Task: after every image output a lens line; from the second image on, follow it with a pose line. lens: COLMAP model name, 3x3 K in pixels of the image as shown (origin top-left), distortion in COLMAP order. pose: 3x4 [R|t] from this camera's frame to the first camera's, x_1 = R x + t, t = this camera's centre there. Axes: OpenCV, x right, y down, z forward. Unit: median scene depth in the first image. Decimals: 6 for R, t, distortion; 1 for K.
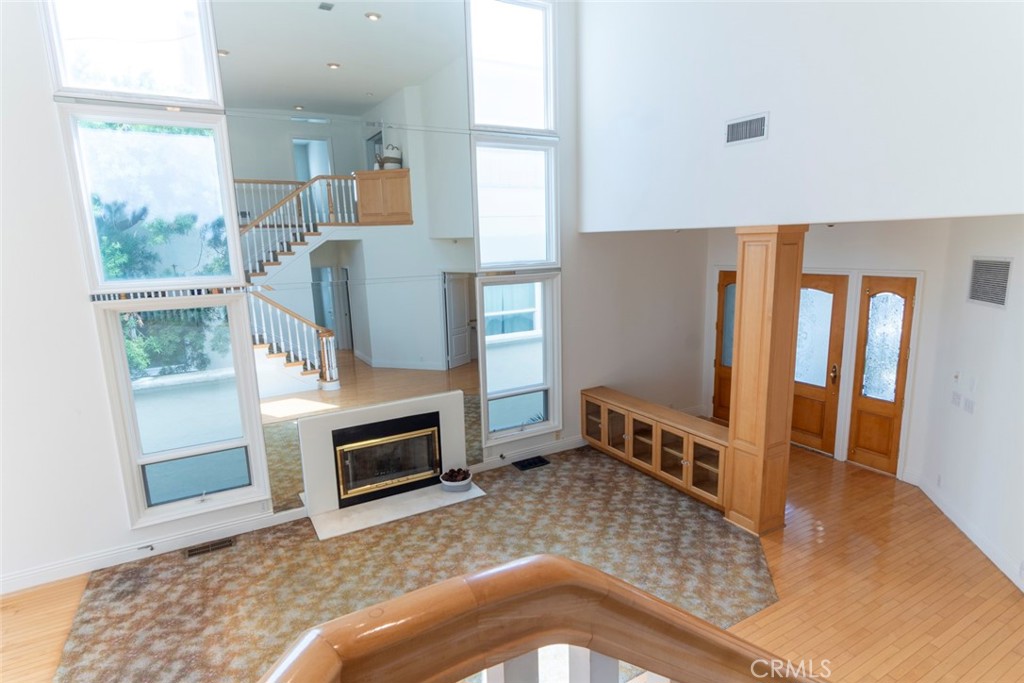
lens RADIAL K [[548.0, 0, 524.6], [0, 548.0, 343.4], [0, 0, 1]] dist [0.000533, 0.000460]
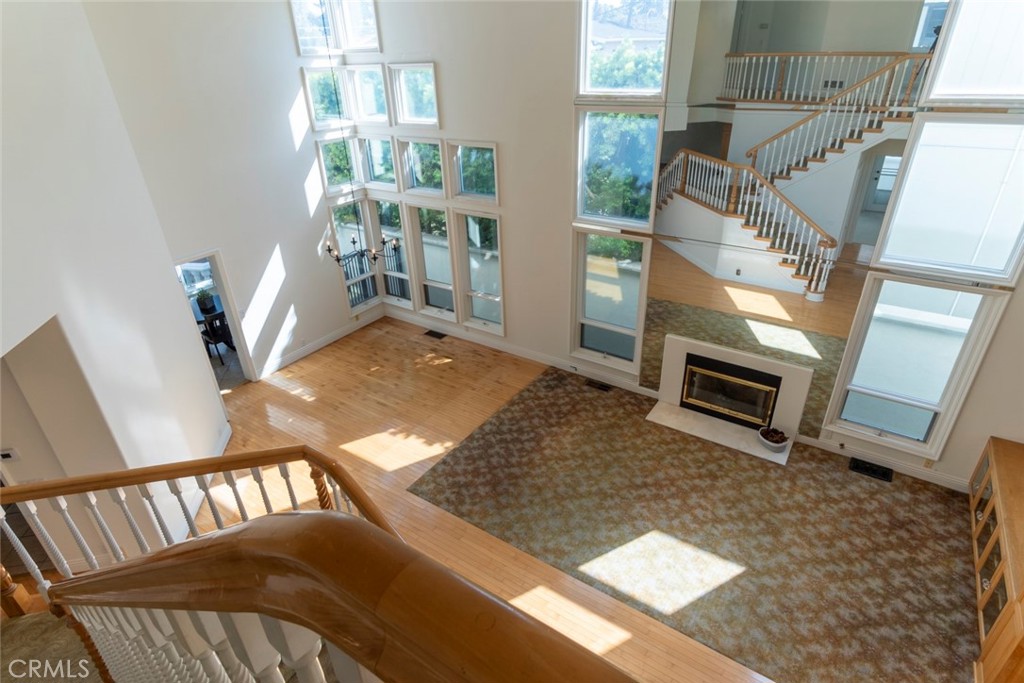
lens RADIAL K [[548.0, 0, 524.6], [0, 548.0, 343.4], [0, 0, 1]] dist [0.000533, 0.000460]
pose [[0.457033, 0.435621, -0.775471, 0.451344], [-0.180859, 0.899155, 0.398509, -0.295332], [0.870868, -0.041881, 0.489729, 0.027333]]
